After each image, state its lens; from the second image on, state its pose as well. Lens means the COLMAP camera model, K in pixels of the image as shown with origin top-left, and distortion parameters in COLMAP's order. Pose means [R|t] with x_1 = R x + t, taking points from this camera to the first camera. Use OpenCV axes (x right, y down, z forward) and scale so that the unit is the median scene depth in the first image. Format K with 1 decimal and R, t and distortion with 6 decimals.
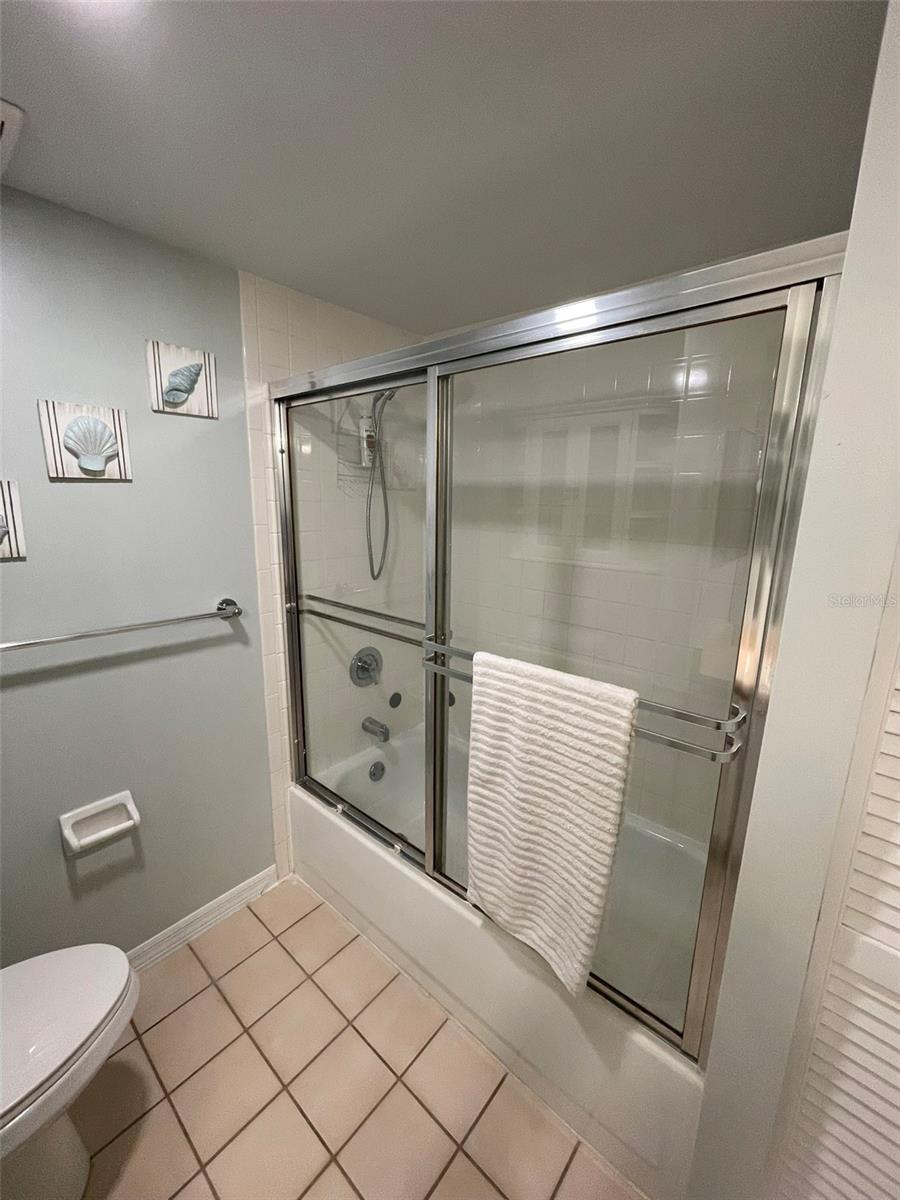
lens RADIAL K [[481.7, 0, 451.3], [0, 481.7, 595.2], [0, 0, 1]] dist [-0.007376, 0.000033]
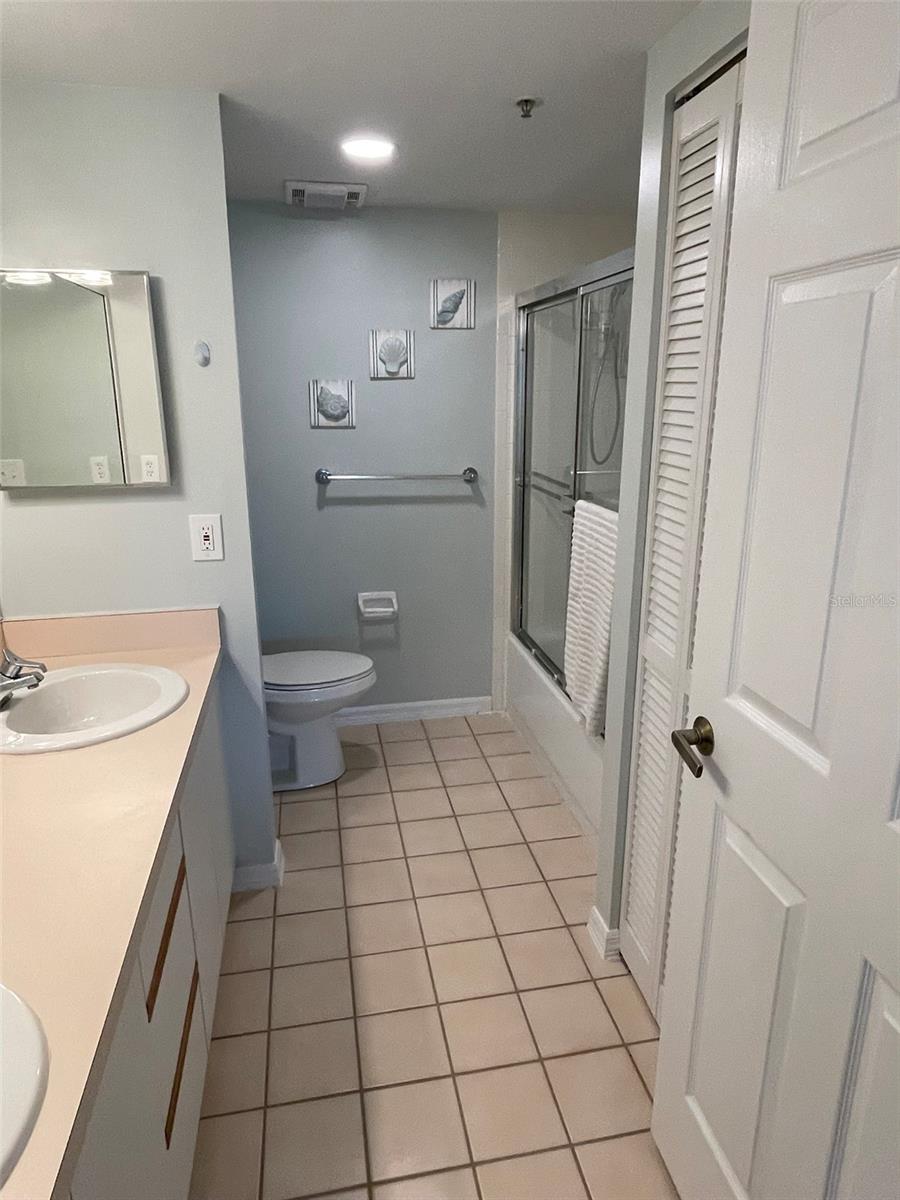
lens RADIAL K [[738.3, 0, 452.0], [0, 738.3, 598.9], [0, 0, 1]] dist [0.001558, 0.000285]
pose [[0.785106, 0.155700, -0.599472, 0.852068], [-0.109553, 0.987535, 0.113013, 0.156638], [0.609596, -0.023053, 0.792377, -0.714048]]
